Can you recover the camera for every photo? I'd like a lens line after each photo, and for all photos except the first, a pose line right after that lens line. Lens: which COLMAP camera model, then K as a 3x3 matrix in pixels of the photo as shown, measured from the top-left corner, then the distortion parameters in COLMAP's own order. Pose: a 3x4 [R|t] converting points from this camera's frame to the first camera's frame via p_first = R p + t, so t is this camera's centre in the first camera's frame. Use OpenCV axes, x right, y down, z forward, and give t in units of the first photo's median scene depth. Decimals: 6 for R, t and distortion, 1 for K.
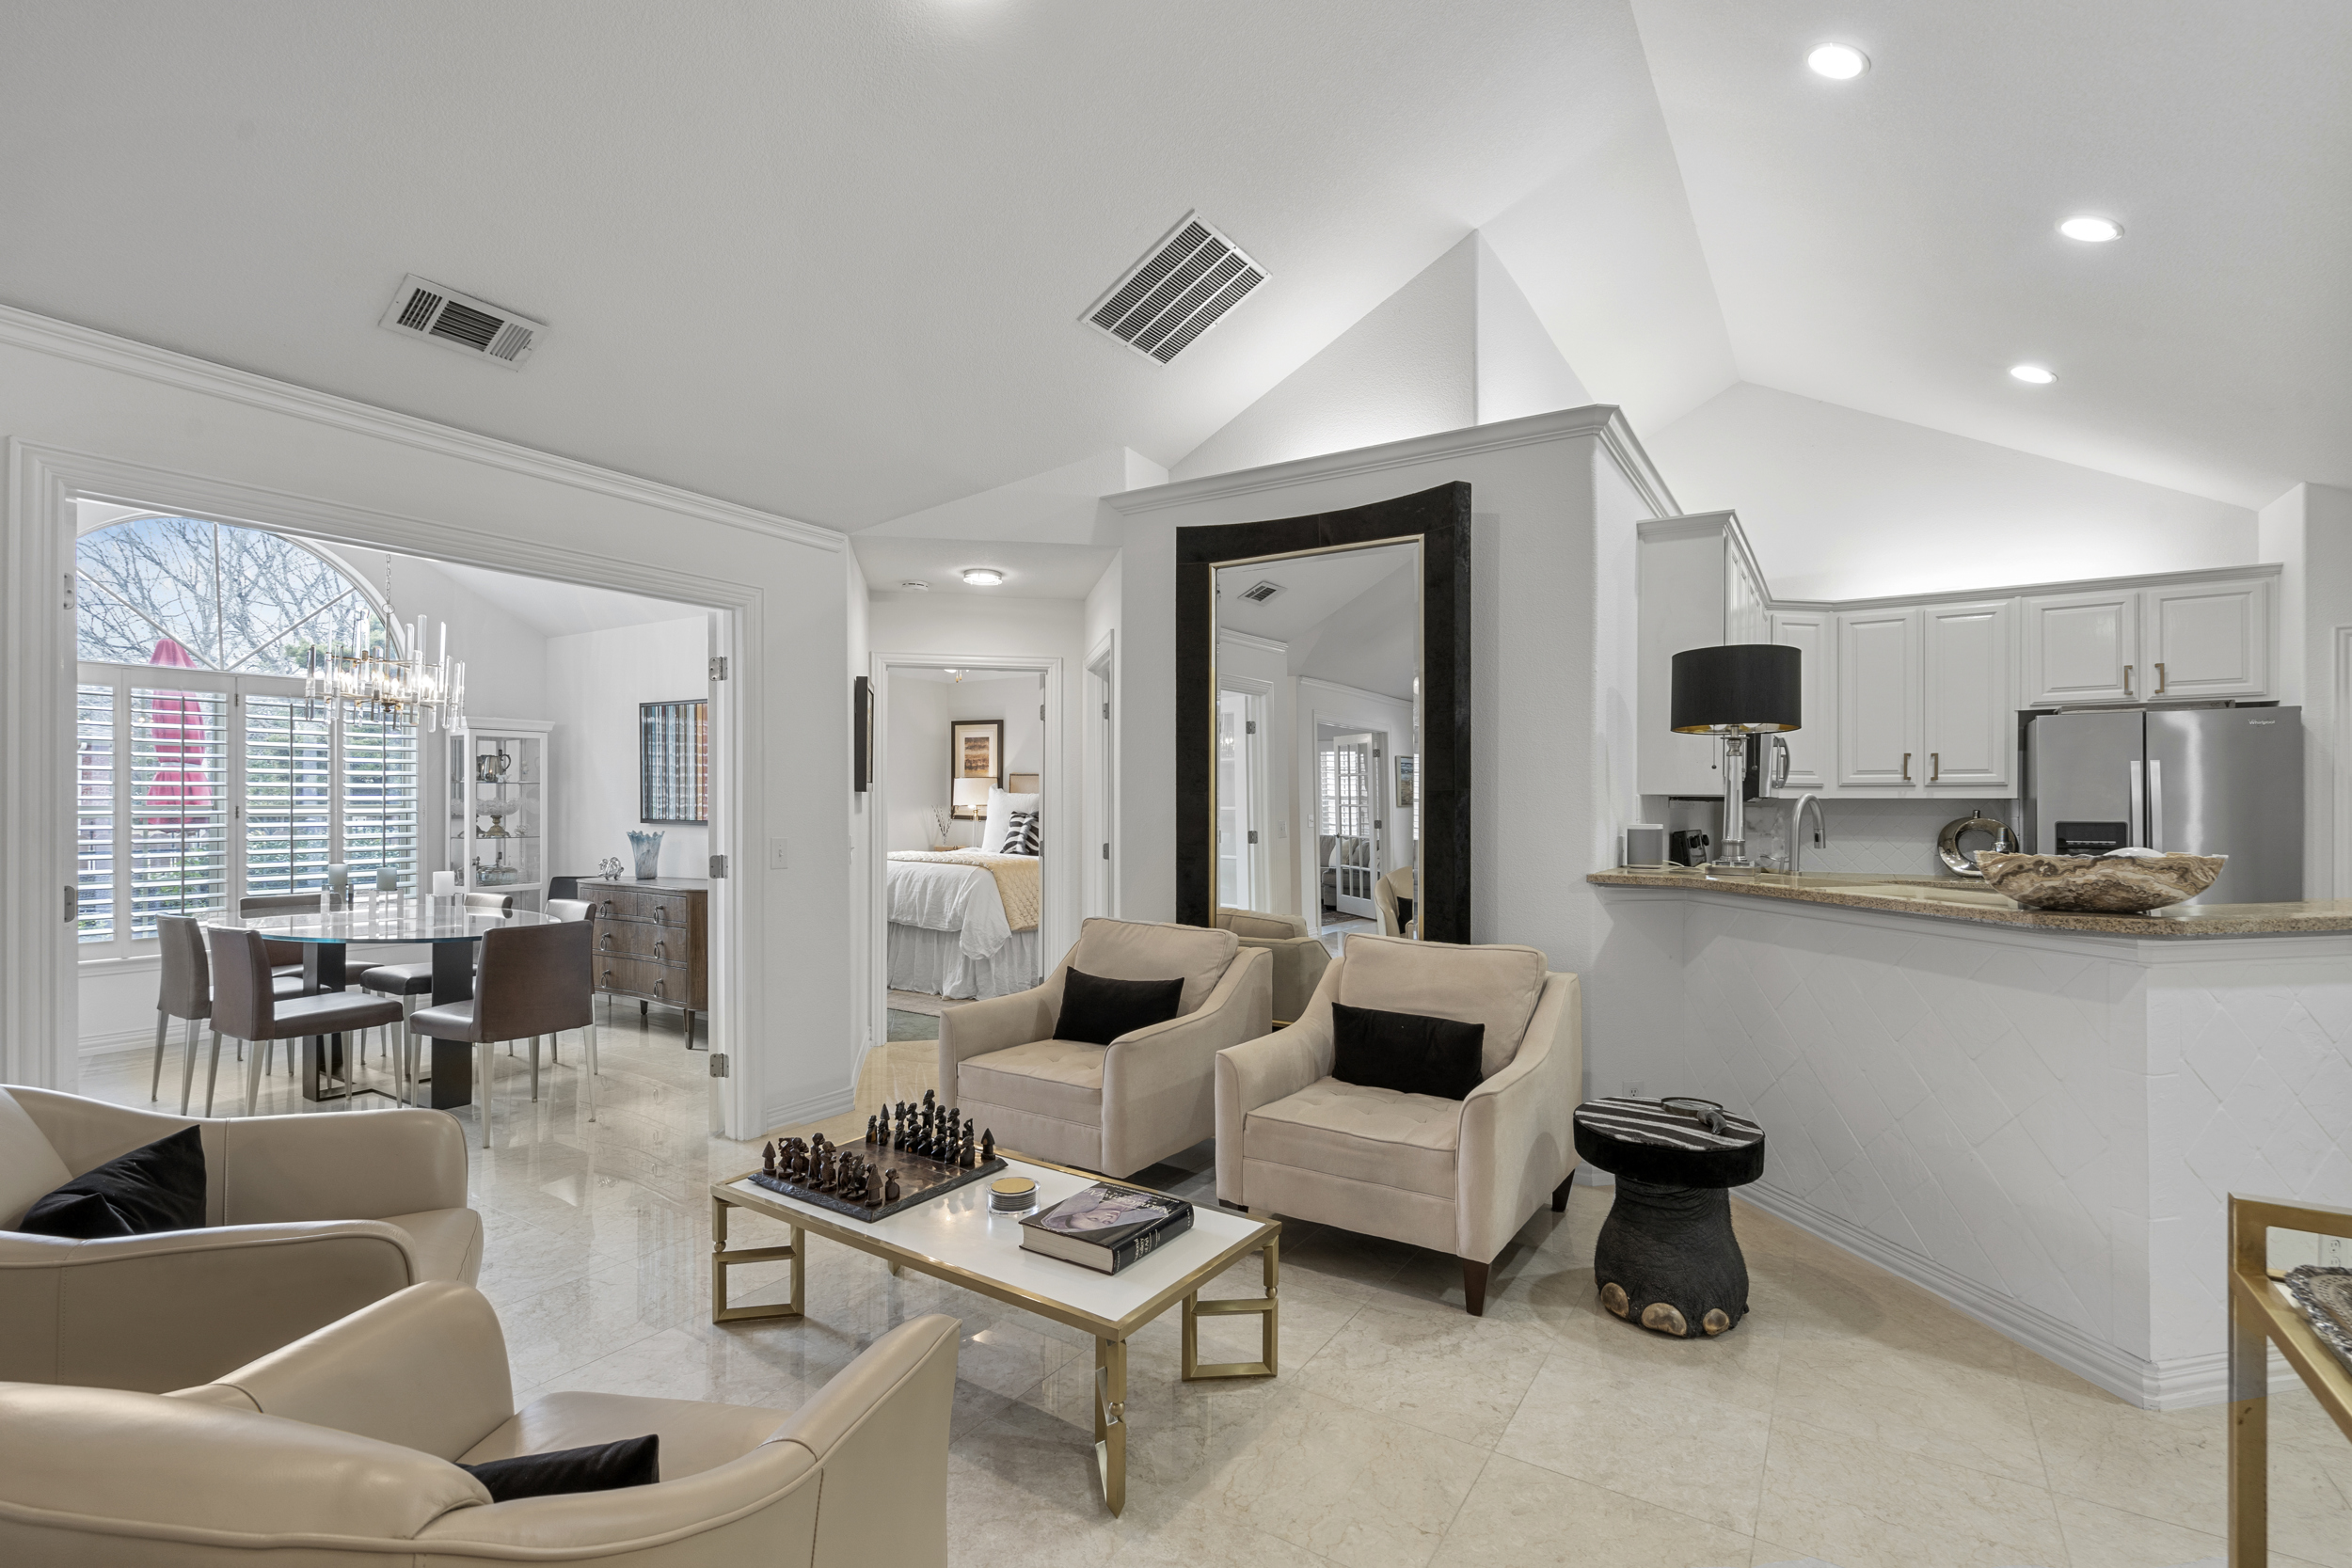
lens RADIAL K [[1073.6, 0, 1166.0], [0, 1073.6, 806.1], [0, 0, 1]] dist [0.000654, 0.000752]
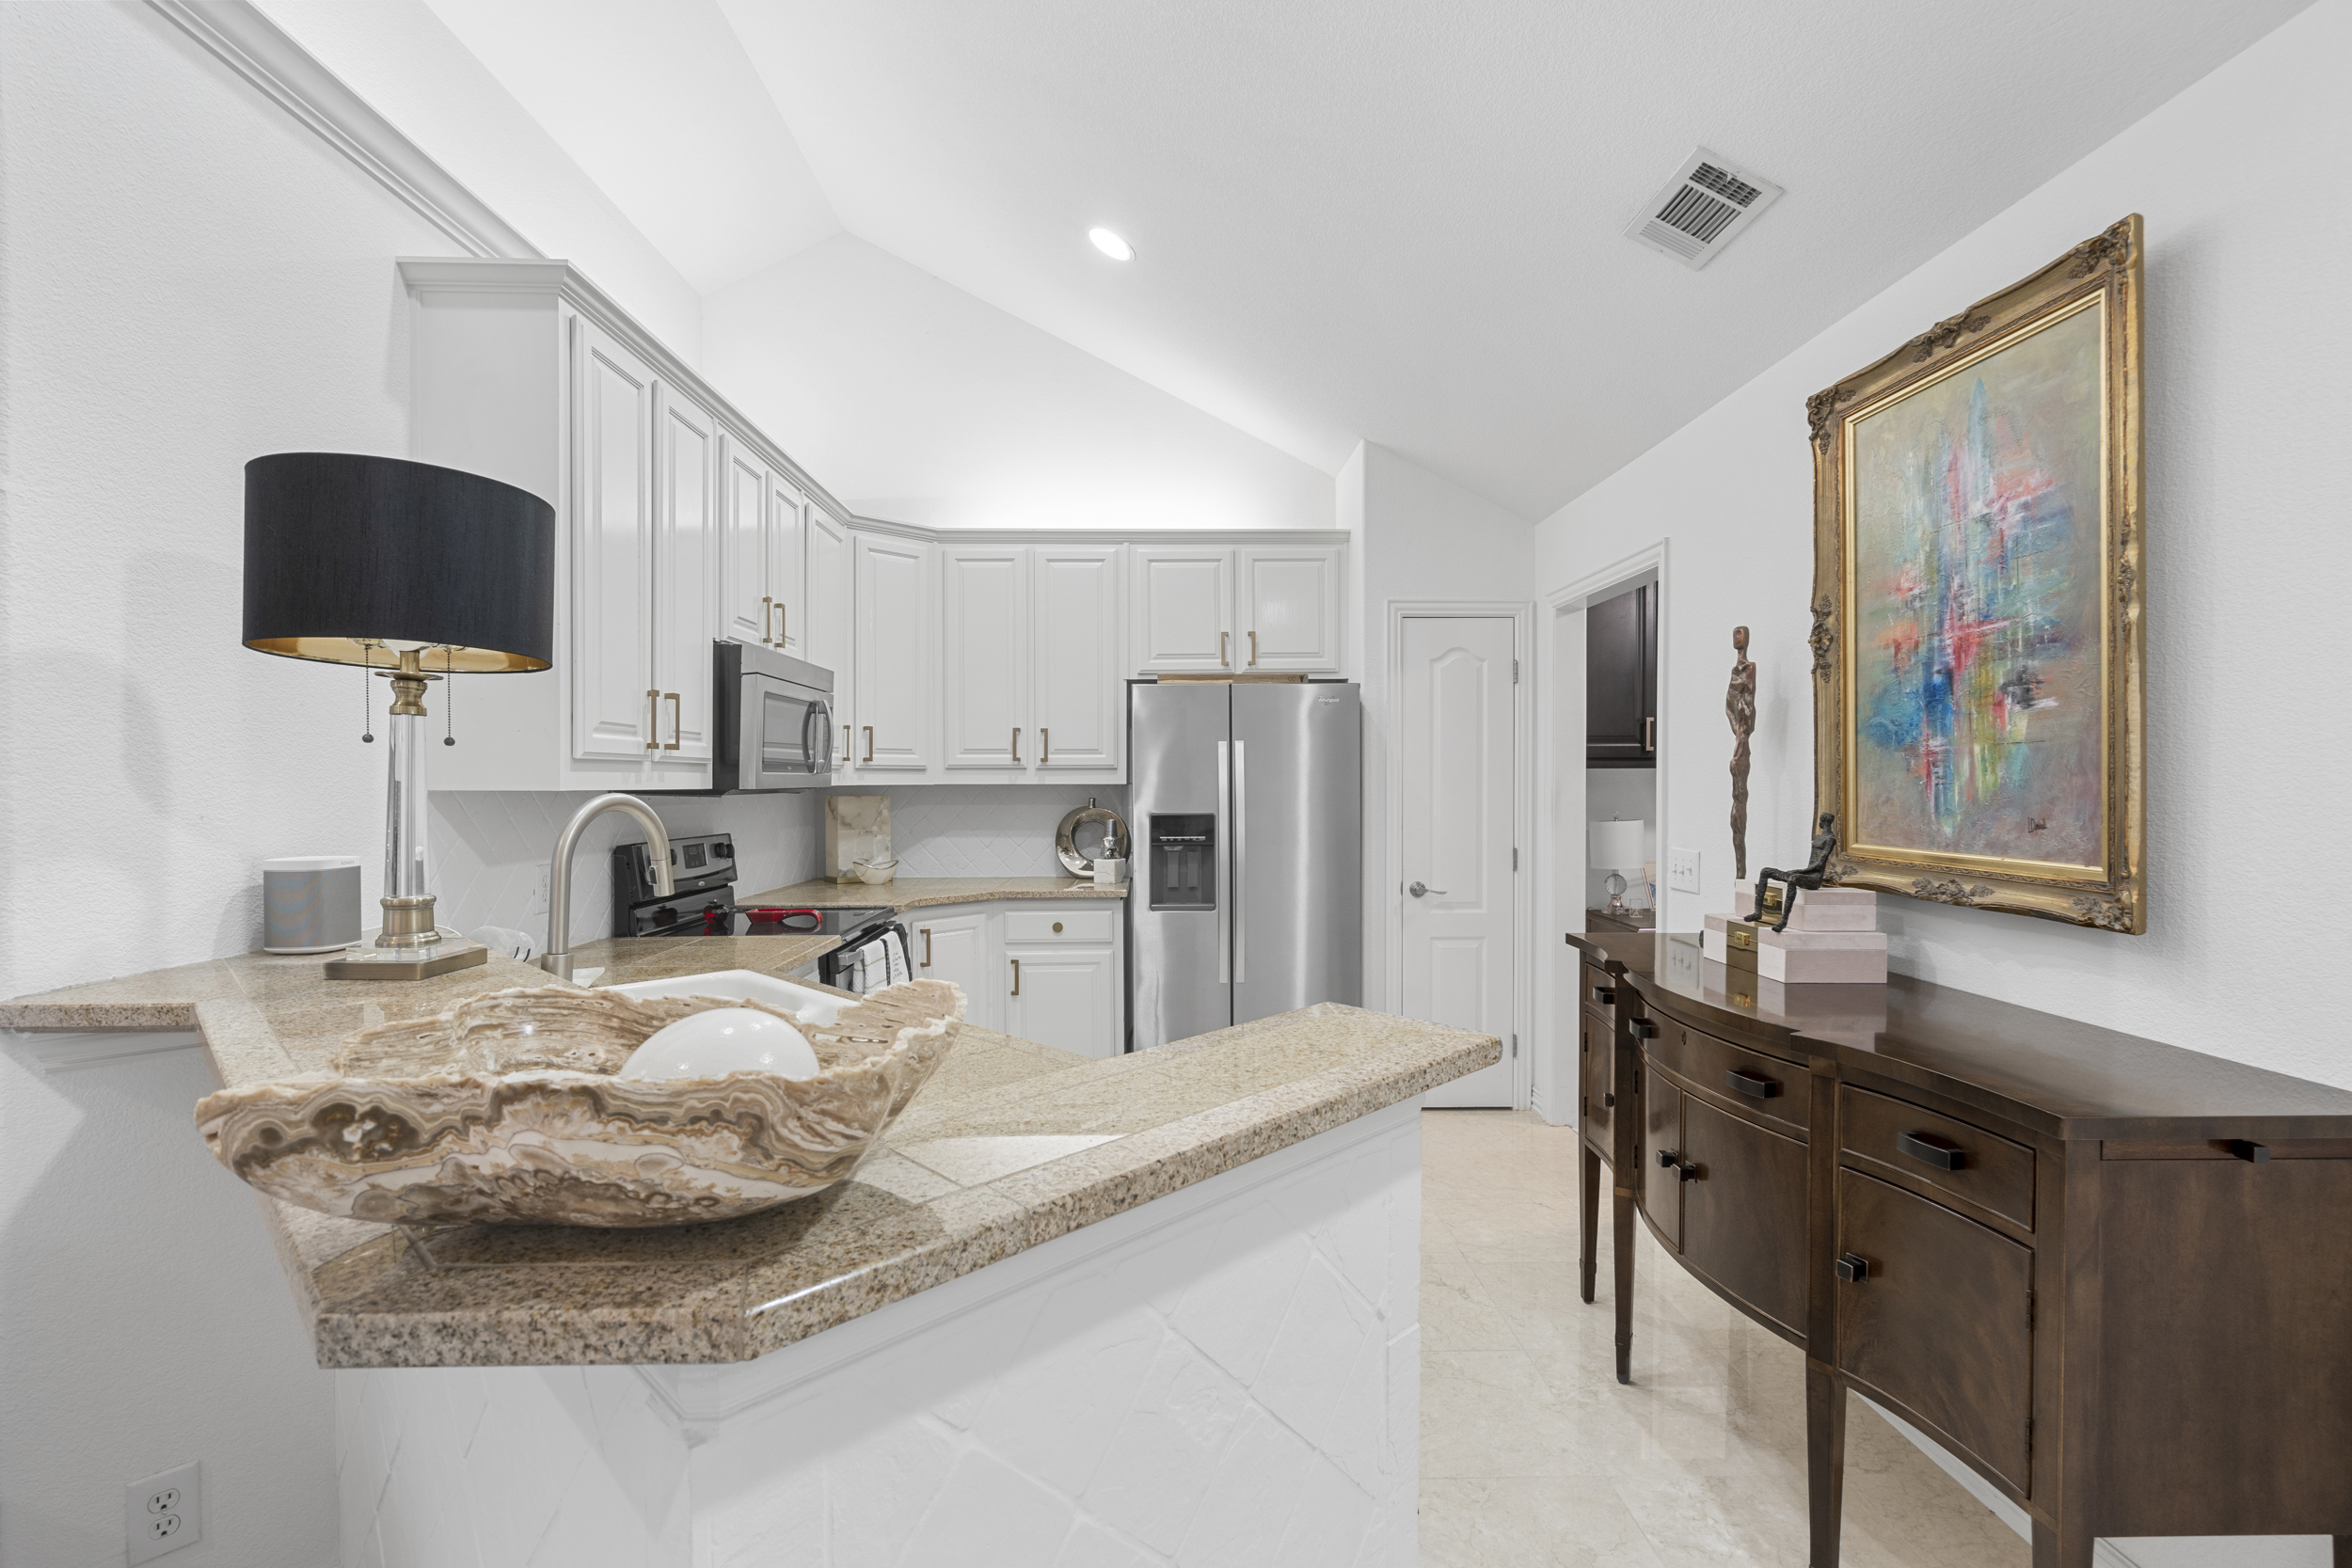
lens RADIAL K [[1073.6, 0, 1174.6], [0, 1073.6, 789.8], [0, 0, 1]] dist [0.000654, 0.000752]
pose [[0.829851, -0.009831, 0.557899, 0.172907], [0.004536, 0.999931, 0.010873, -0.005767], [-0.557967, -0.006492, 0.829838, 0.138512]]
